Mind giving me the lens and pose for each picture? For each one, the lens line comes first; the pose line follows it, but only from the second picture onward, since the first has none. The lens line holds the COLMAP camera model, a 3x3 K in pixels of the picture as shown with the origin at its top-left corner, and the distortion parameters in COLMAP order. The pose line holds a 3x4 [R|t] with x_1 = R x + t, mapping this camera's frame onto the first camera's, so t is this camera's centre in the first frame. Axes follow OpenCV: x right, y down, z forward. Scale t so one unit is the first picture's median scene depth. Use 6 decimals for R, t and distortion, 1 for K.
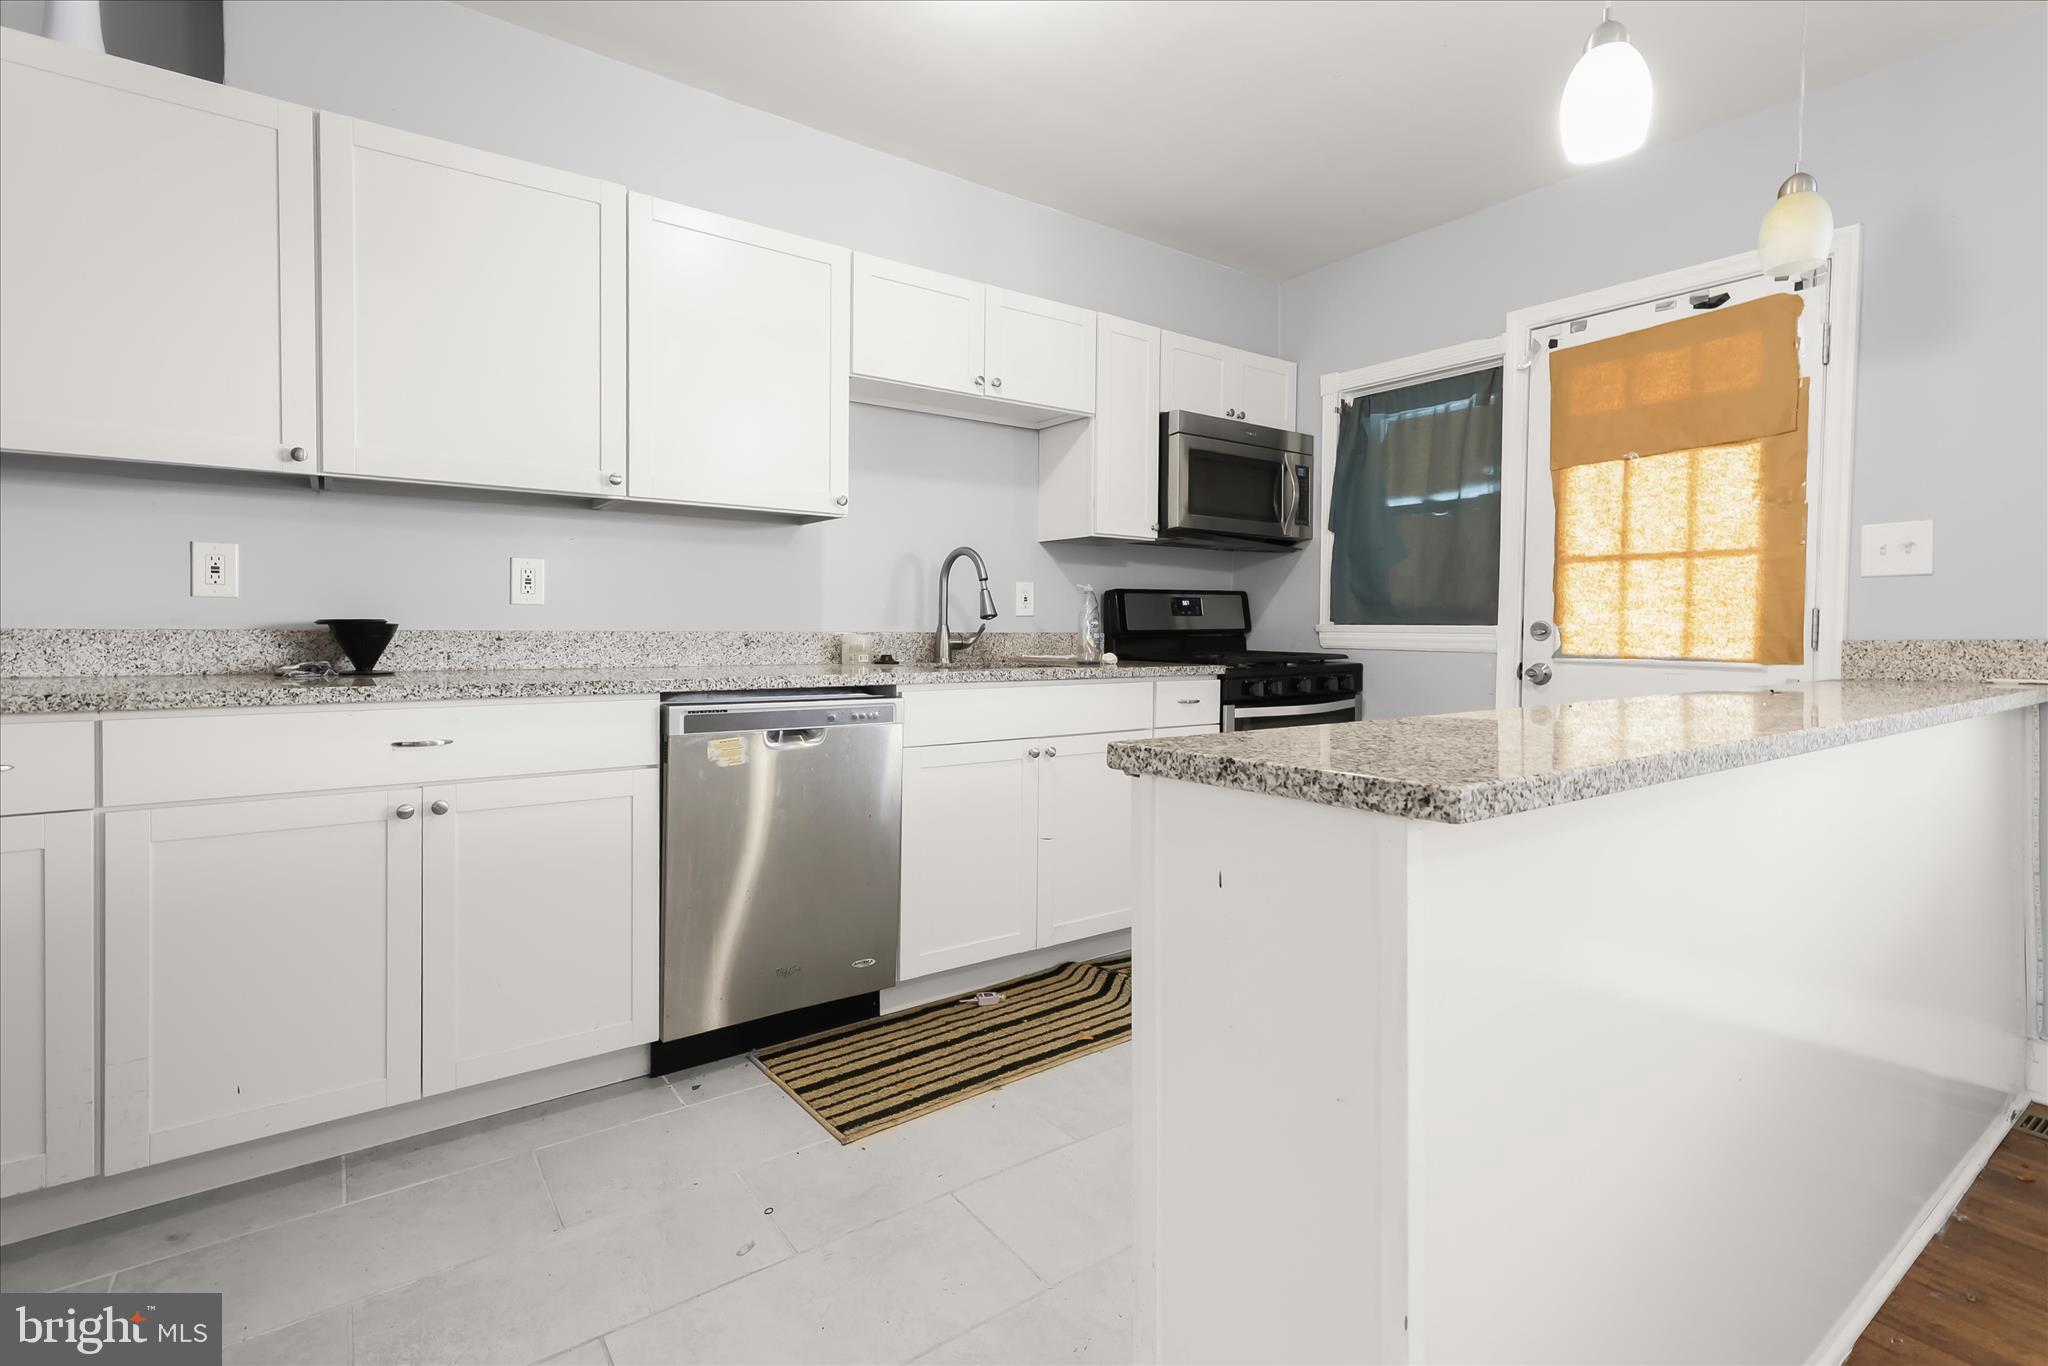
lens RADIAL K [[938.2, 0, 1024.9], [0, 938.2, 646.6], [0, 0, 1]] dist [0.013247, -0.002688]
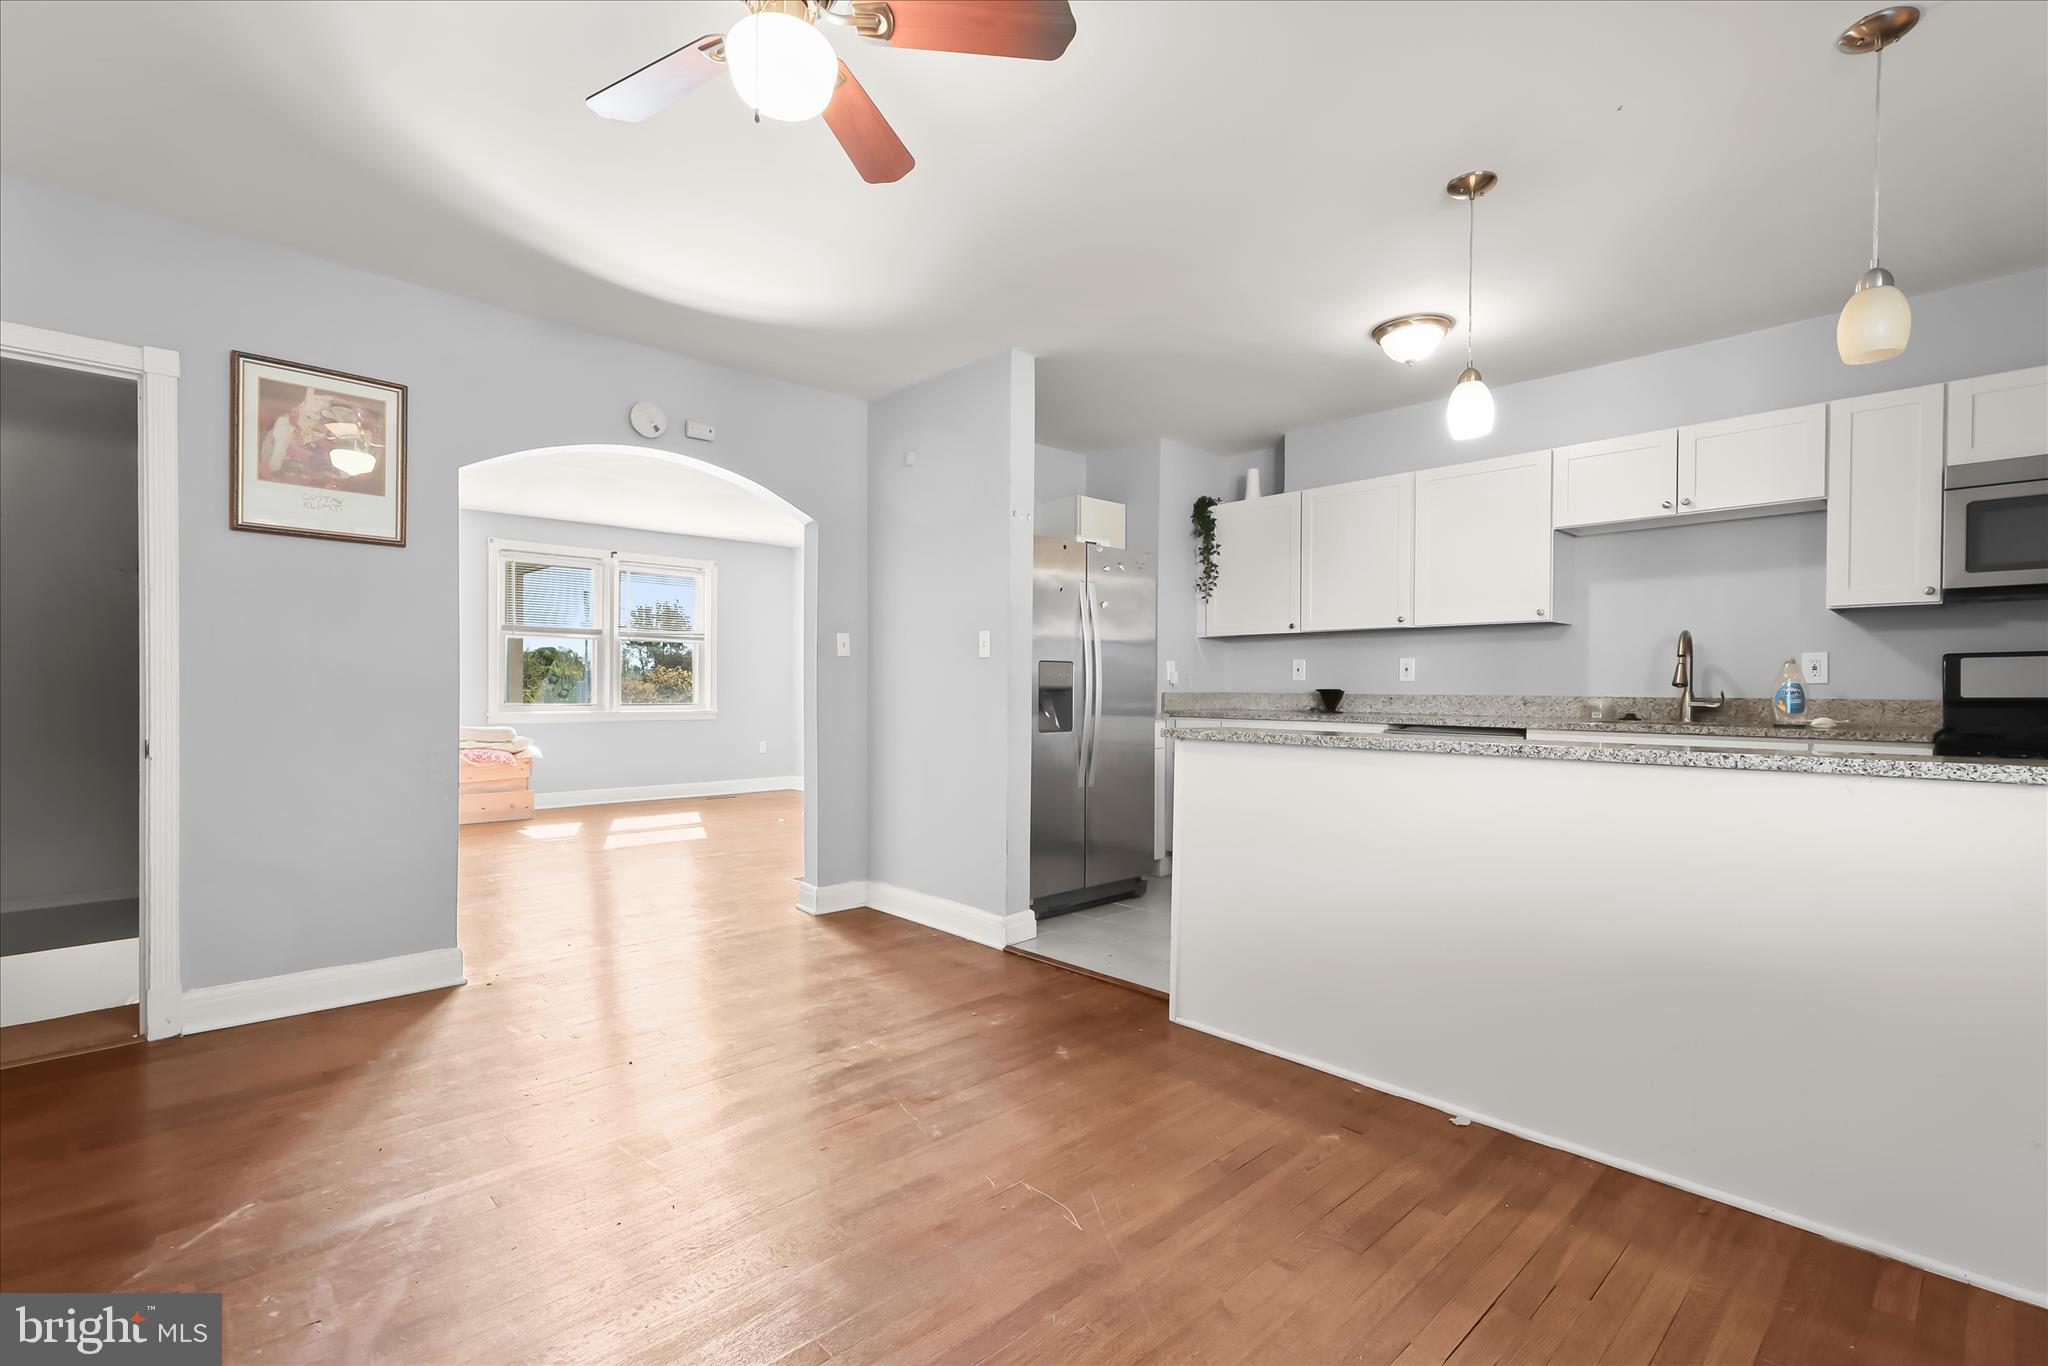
lens RADIAL K [[938.2, 0, 1021.7], [0, 938.2, 689.1], [0, 0, 1]] dist [0.013247, -0.002688]
pose [[0.133157, -0.002230, -0.991092, 1.186683], [-0.024325, 0.999689, -0.005517, 0.002390], [0.990796, 0.024843, 0.133061, -0.056865]]
